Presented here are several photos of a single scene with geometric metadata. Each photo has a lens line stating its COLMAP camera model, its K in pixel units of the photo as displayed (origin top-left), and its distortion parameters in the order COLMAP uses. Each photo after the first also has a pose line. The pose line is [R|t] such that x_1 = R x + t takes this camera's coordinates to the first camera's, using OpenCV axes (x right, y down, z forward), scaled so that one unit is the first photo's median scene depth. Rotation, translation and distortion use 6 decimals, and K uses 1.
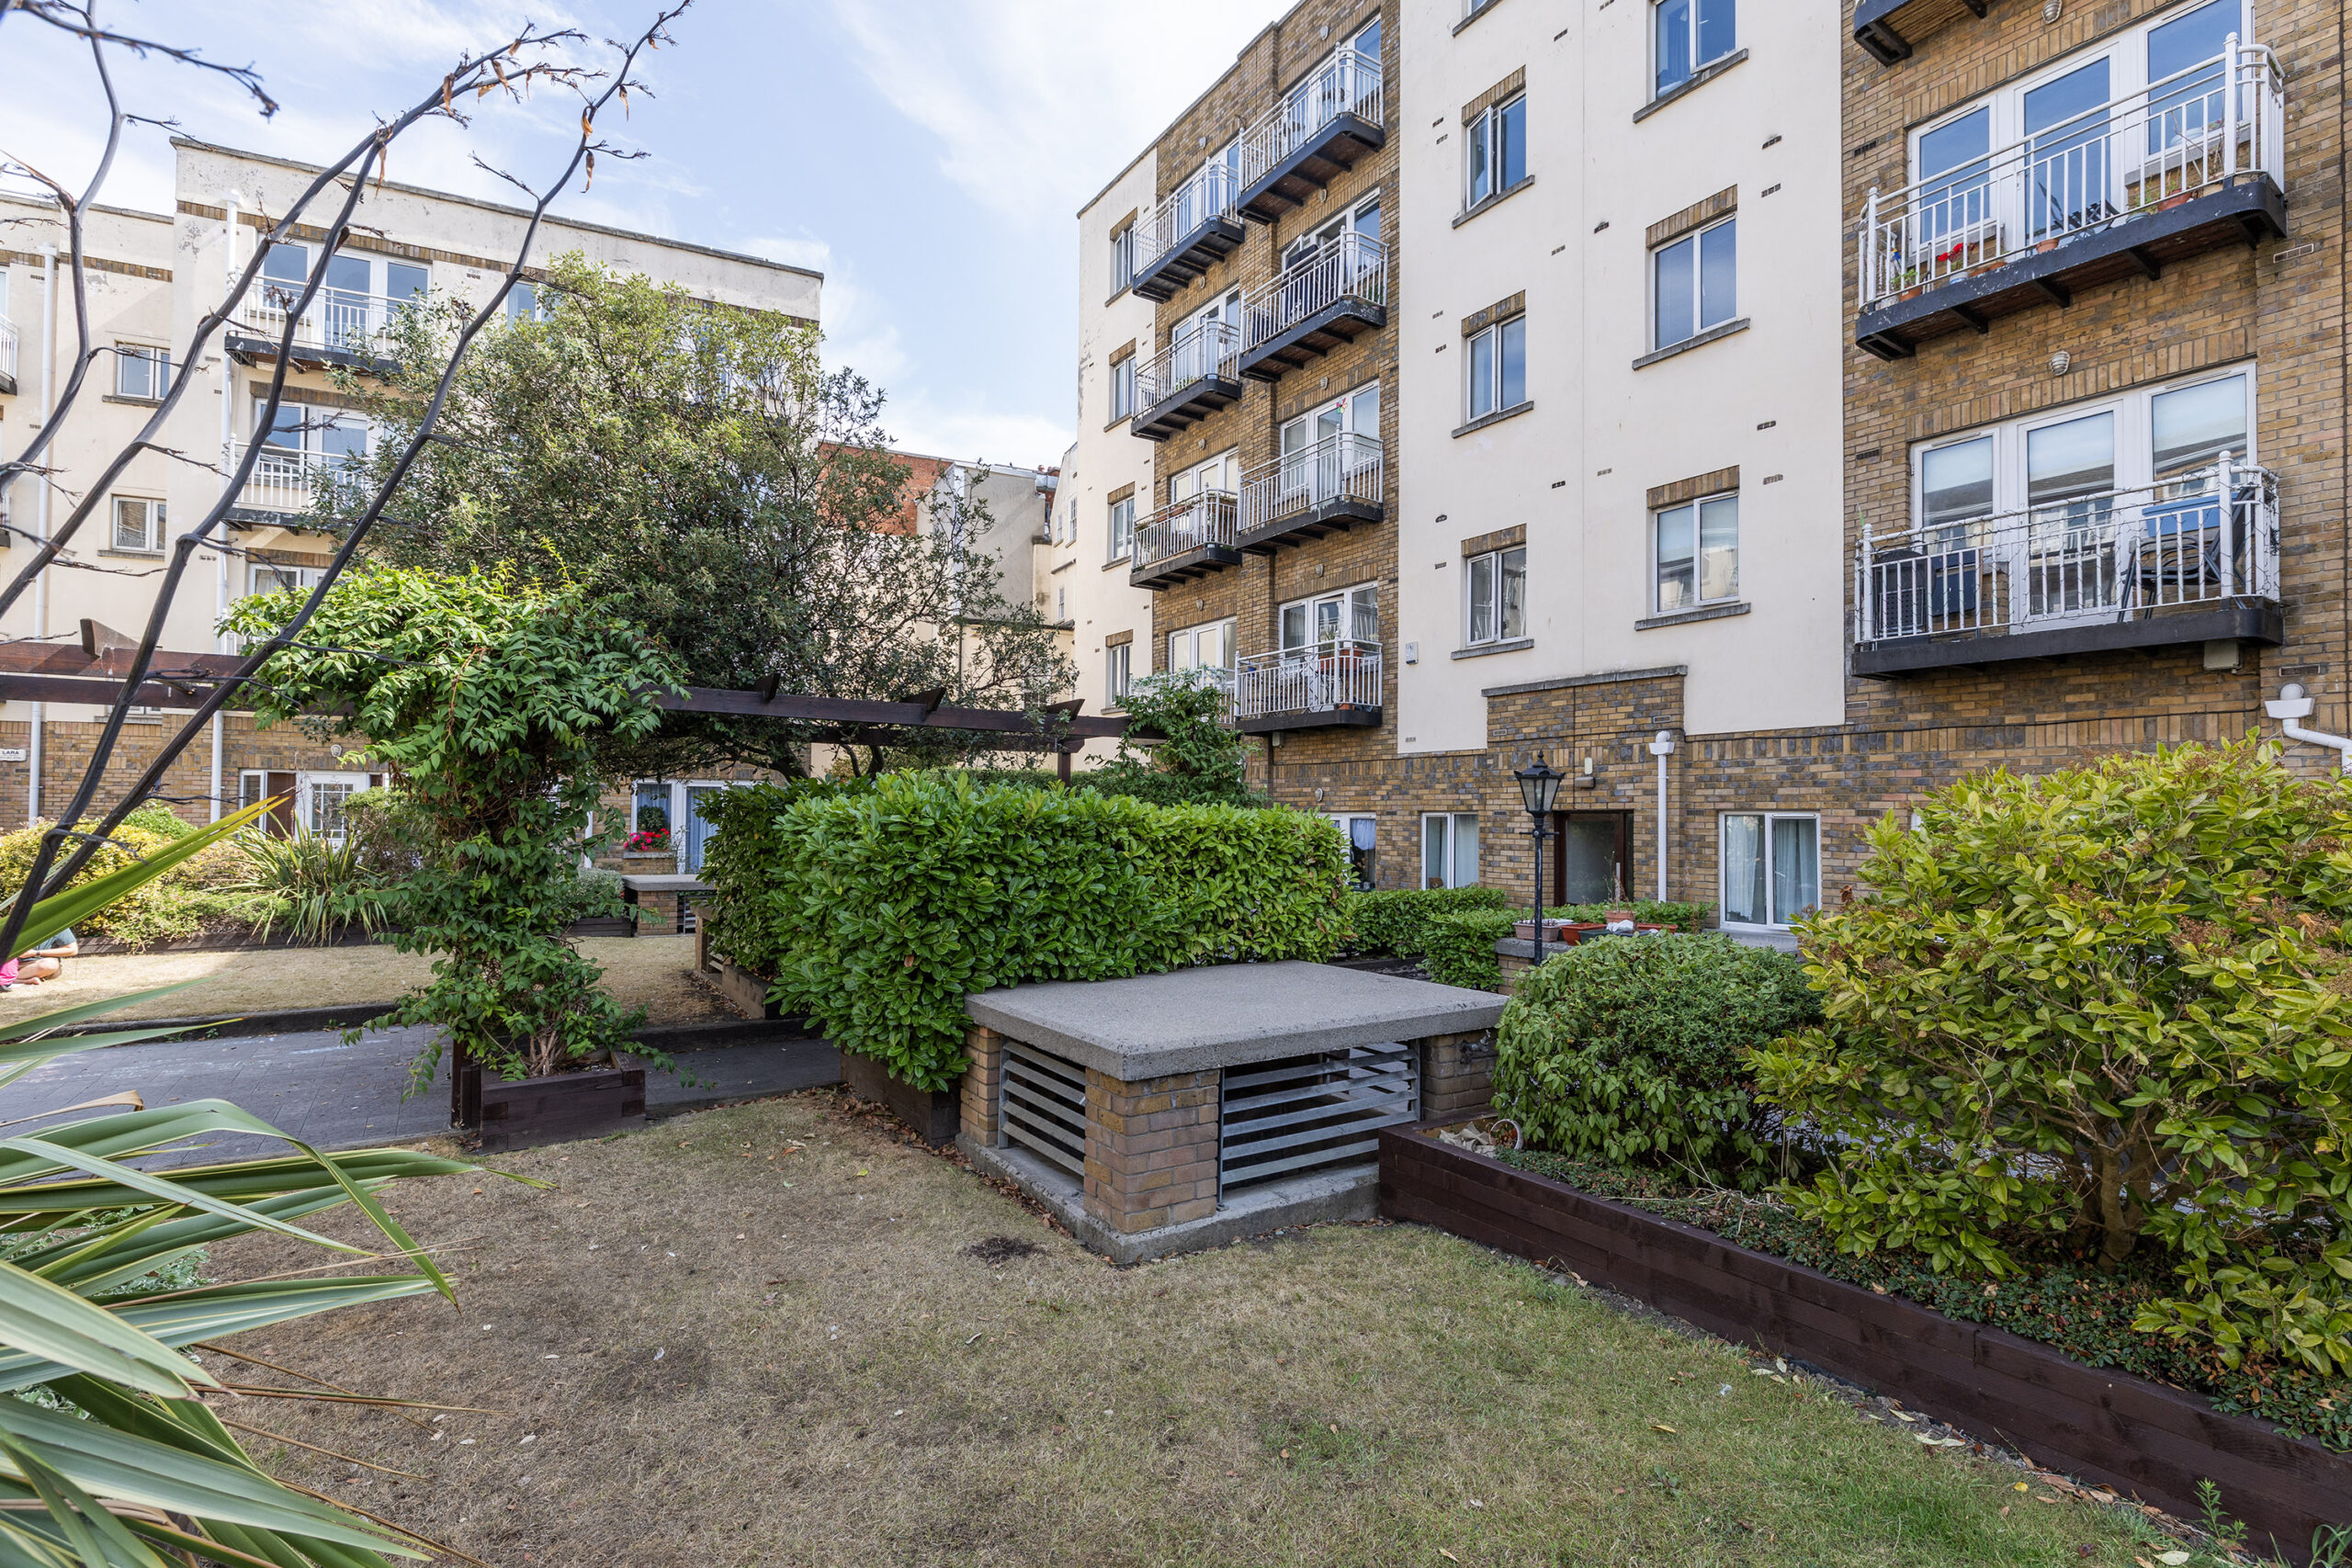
lens RADIAL K [[1142.1, 0, 1182.9], [0, 1142.1, 789.5], [0, 0, 1]] dist [-0.002651, -0.000247]
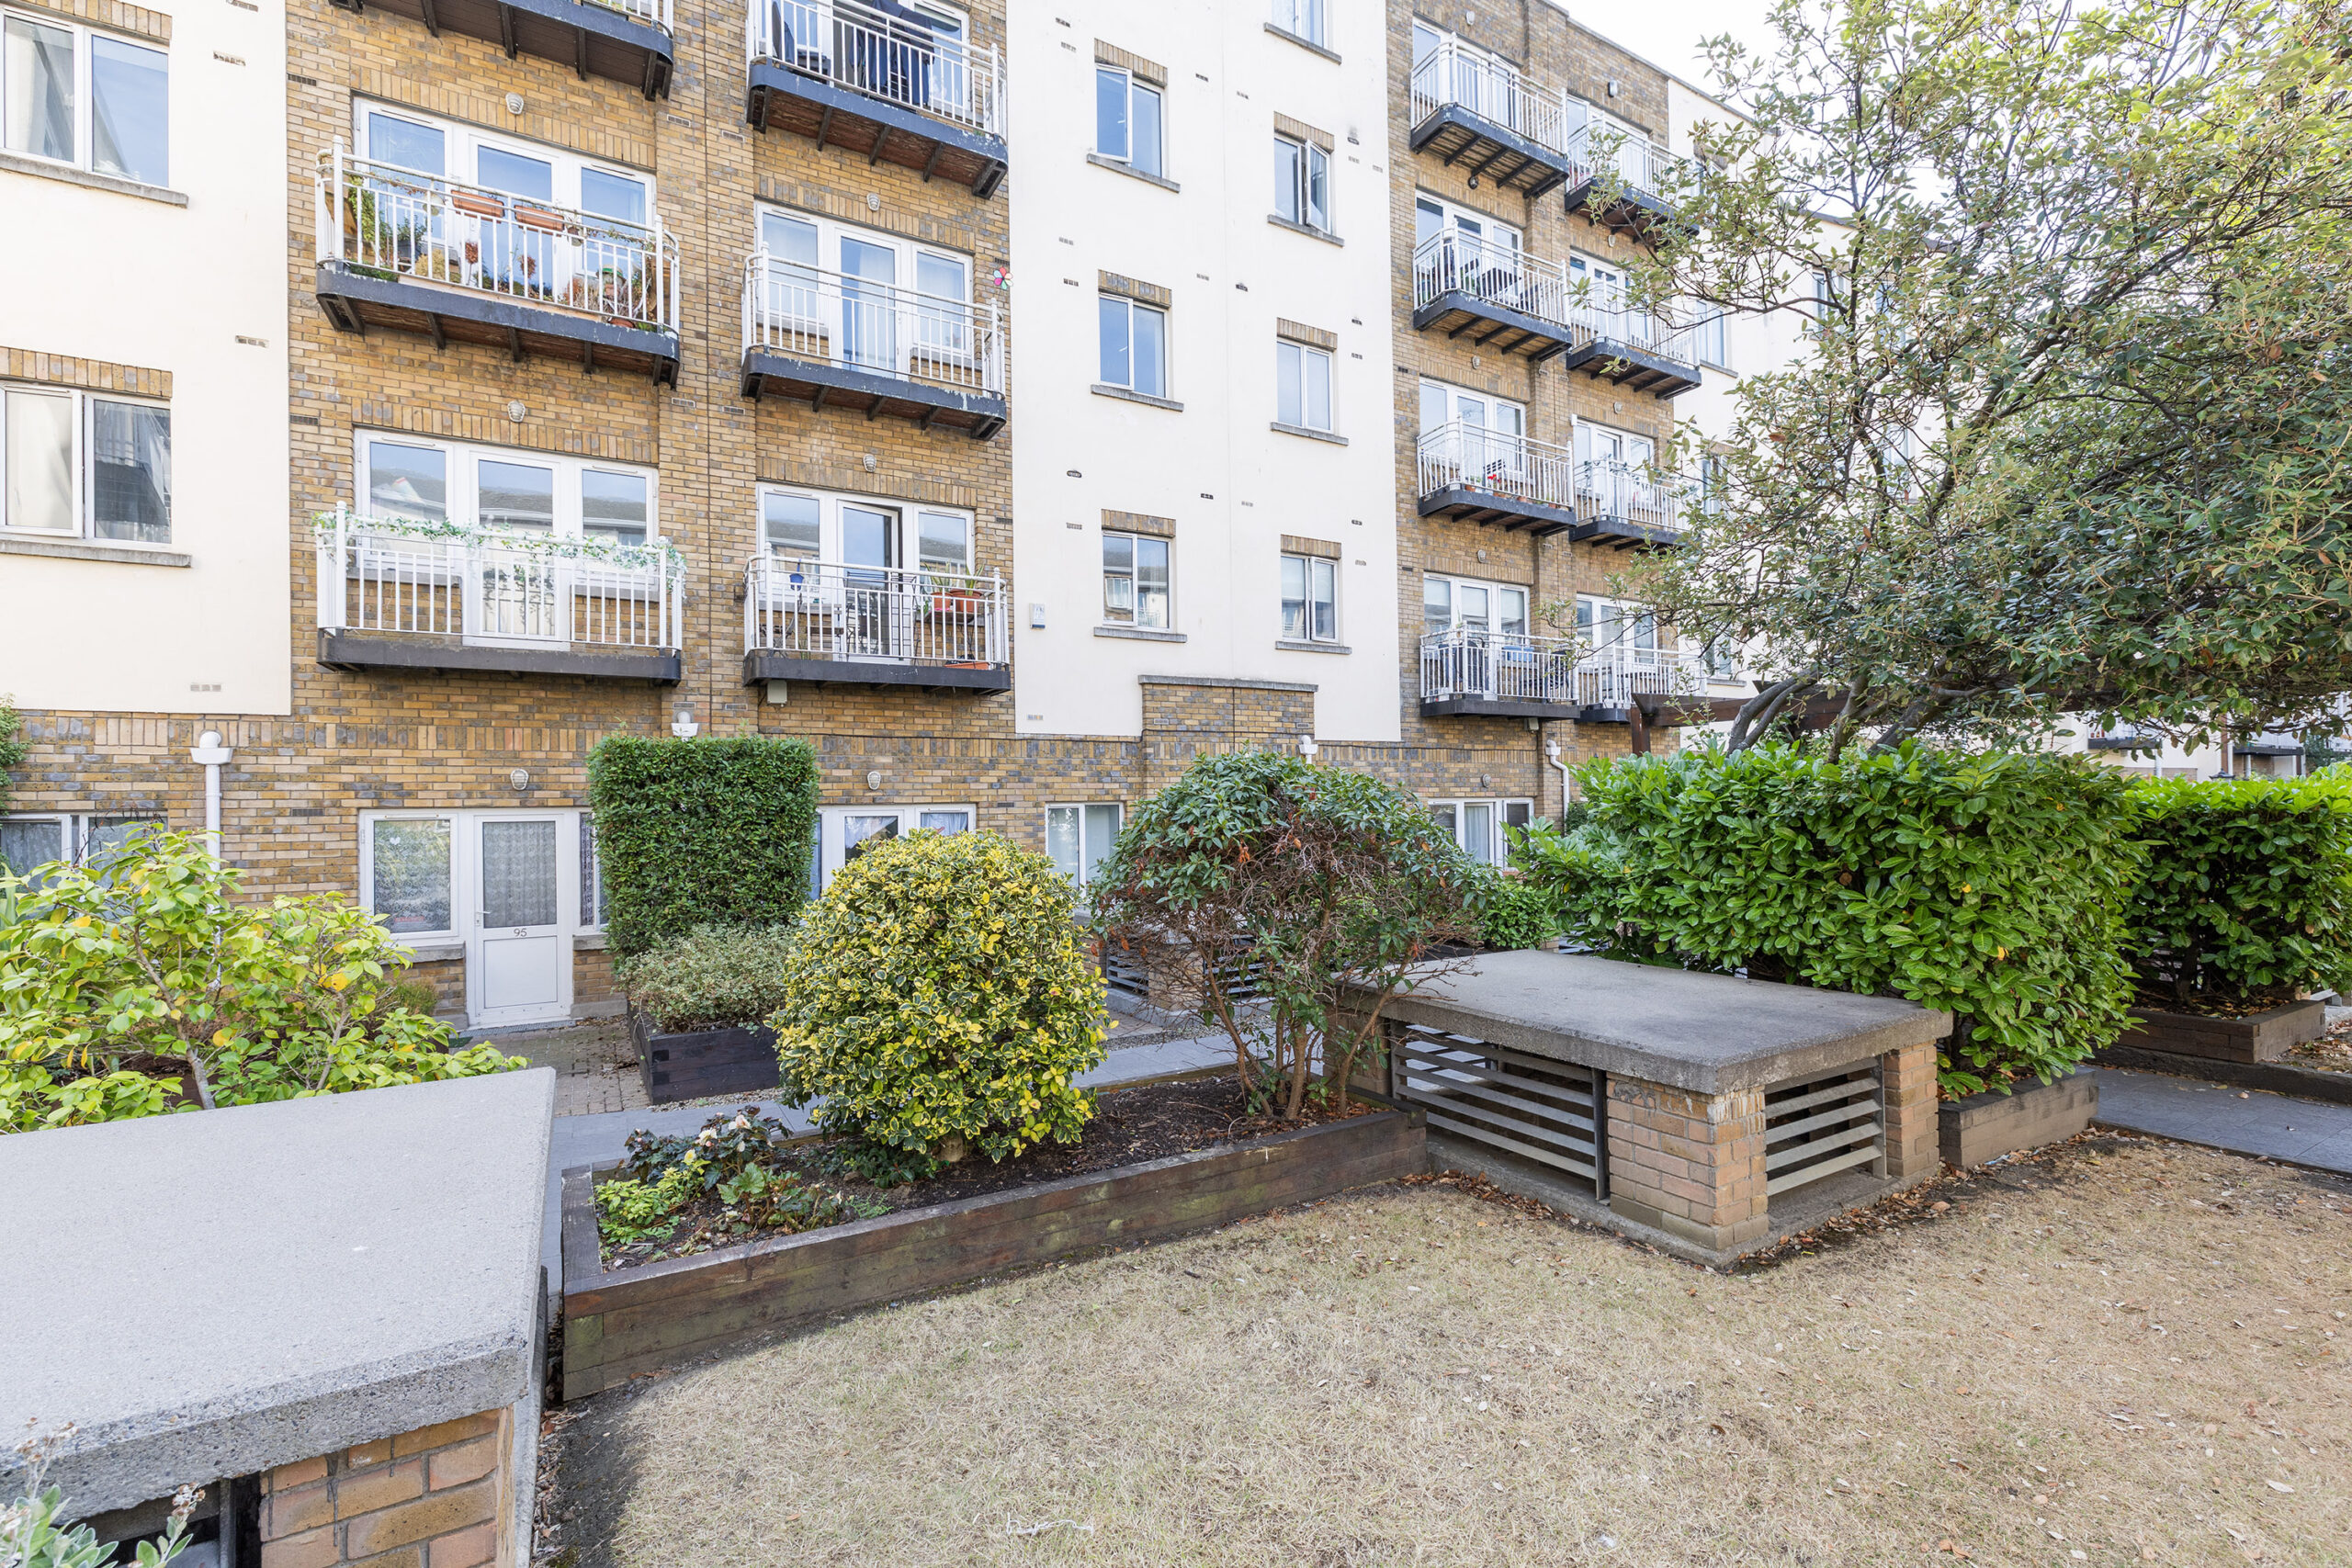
lens RADIAL K [[1007.3, 0, 1178.3], [0, 1007.3, 795.2], [0, 0, 1]] dist [0.001227, 0.001425]
pose [[0.046421, 0.007697, 0.998892, -0.564488], [-0.007109, 0.999948, -0.007375, 0.019267], [-0.998897, -0.006759, 0.046473, 0.898447]]
